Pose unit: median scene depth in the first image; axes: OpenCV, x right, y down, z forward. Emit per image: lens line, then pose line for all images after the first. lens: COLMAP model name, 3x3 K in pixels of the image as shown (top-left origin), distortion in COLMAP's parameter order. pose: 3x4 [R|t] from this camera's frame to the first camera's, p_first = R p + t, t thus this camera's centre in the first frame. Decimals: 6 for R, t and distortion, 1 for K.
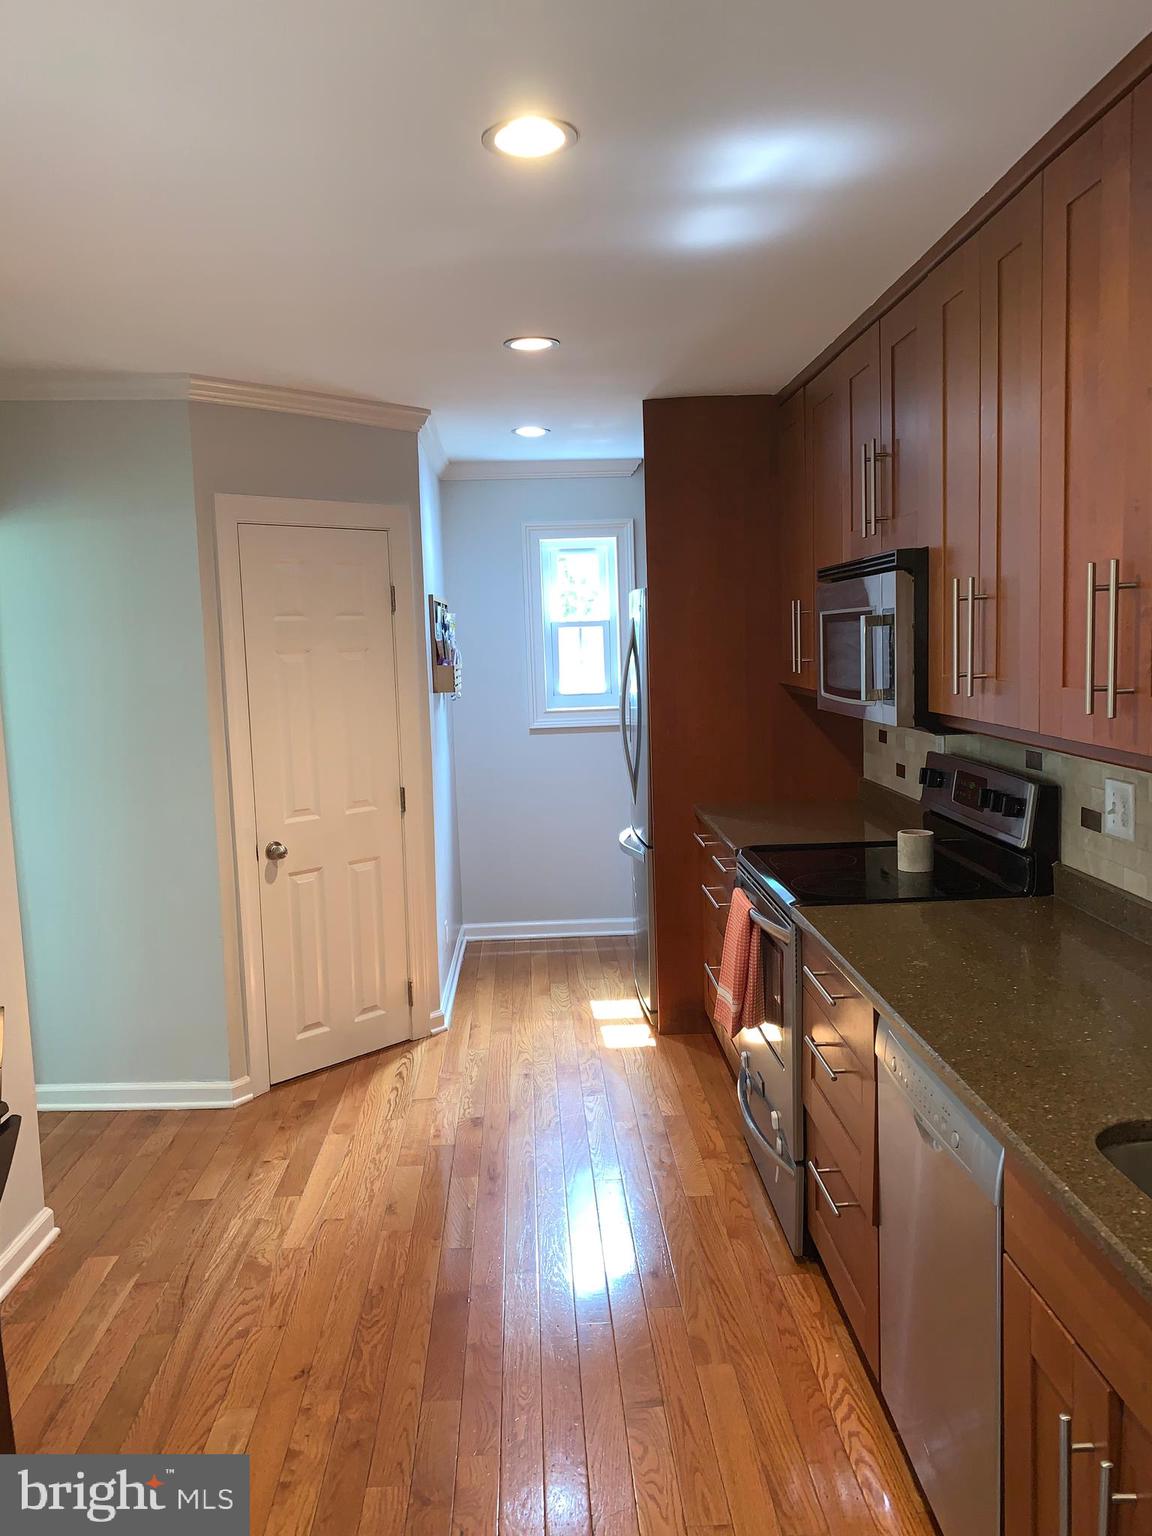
lens RADIAL K [[1173.8, 0, 605.2], [0, 1173.8, 766.8], [0, 0, 1]] dist [0.028554, -0.002608]
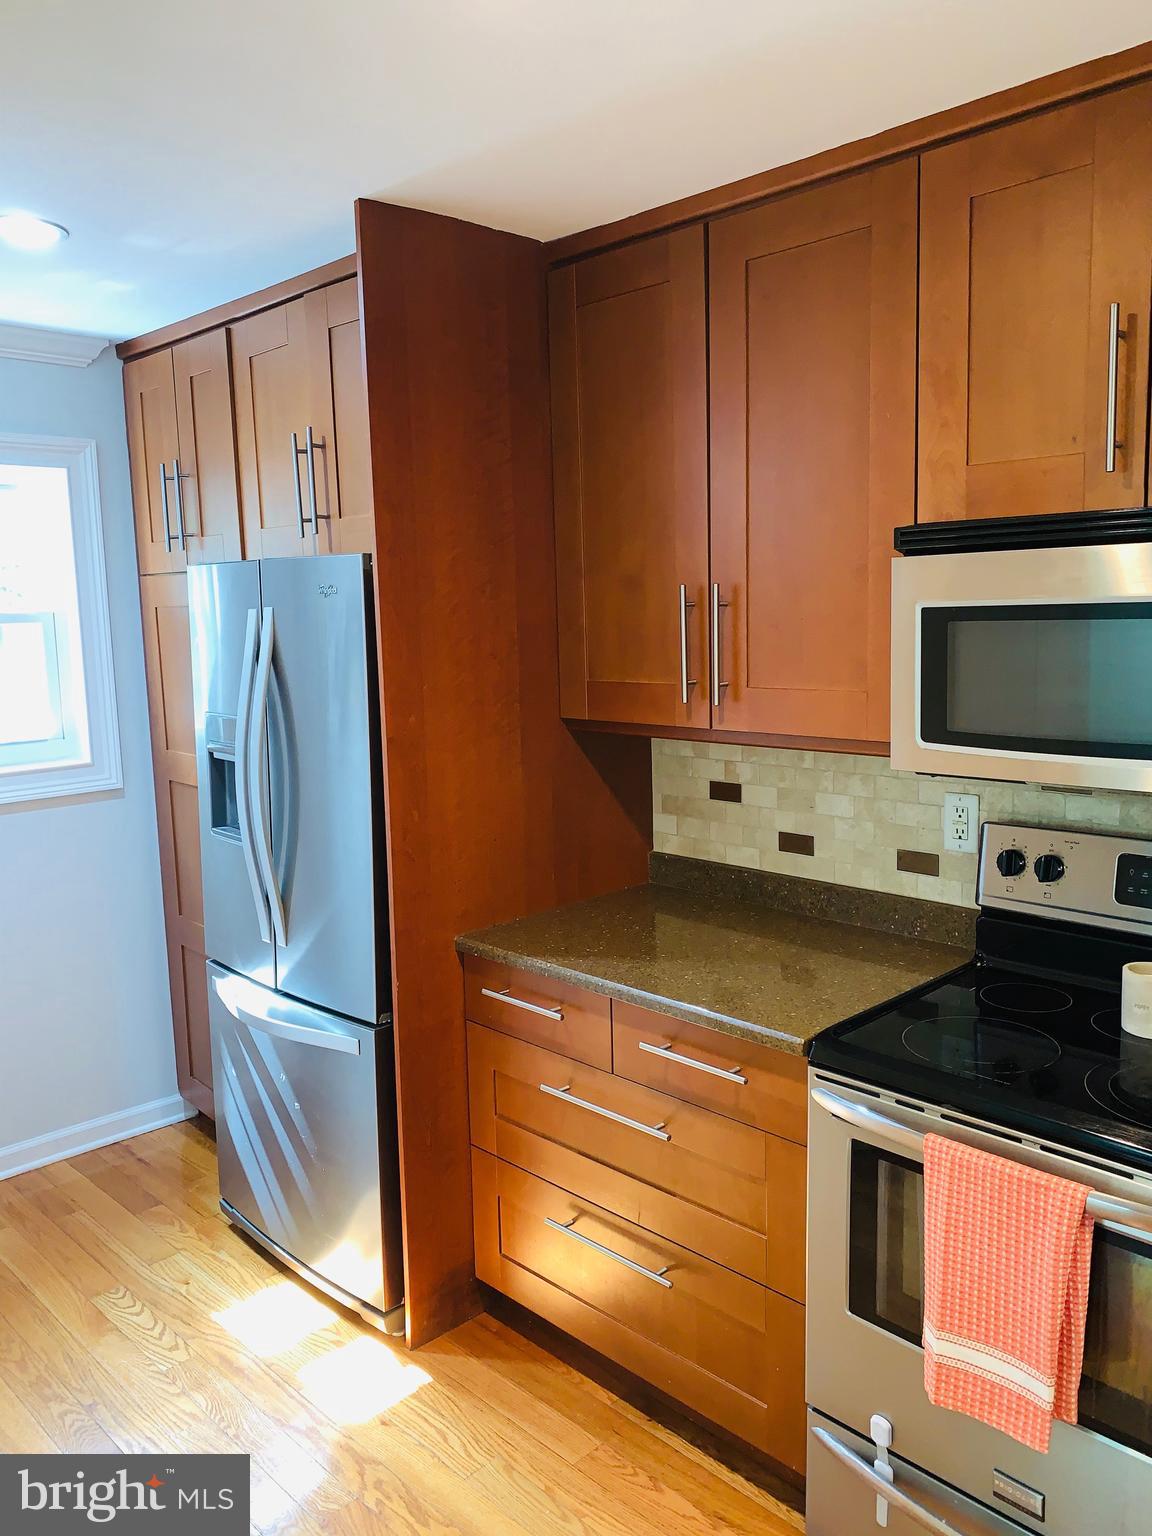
lens RADIAL K [[1193.4, 0, 582.6], [0, 1193.4, 751.6], [0, 0, 1]] dist [0.089786, -0.140746]
pose [[0.762273, -0.069822, 0.643479, -0.215272], [0.076111, 0.996937, 0.018013, -0.055302], [-0.642765, 0.035245, 0.765252, 0.439885]]
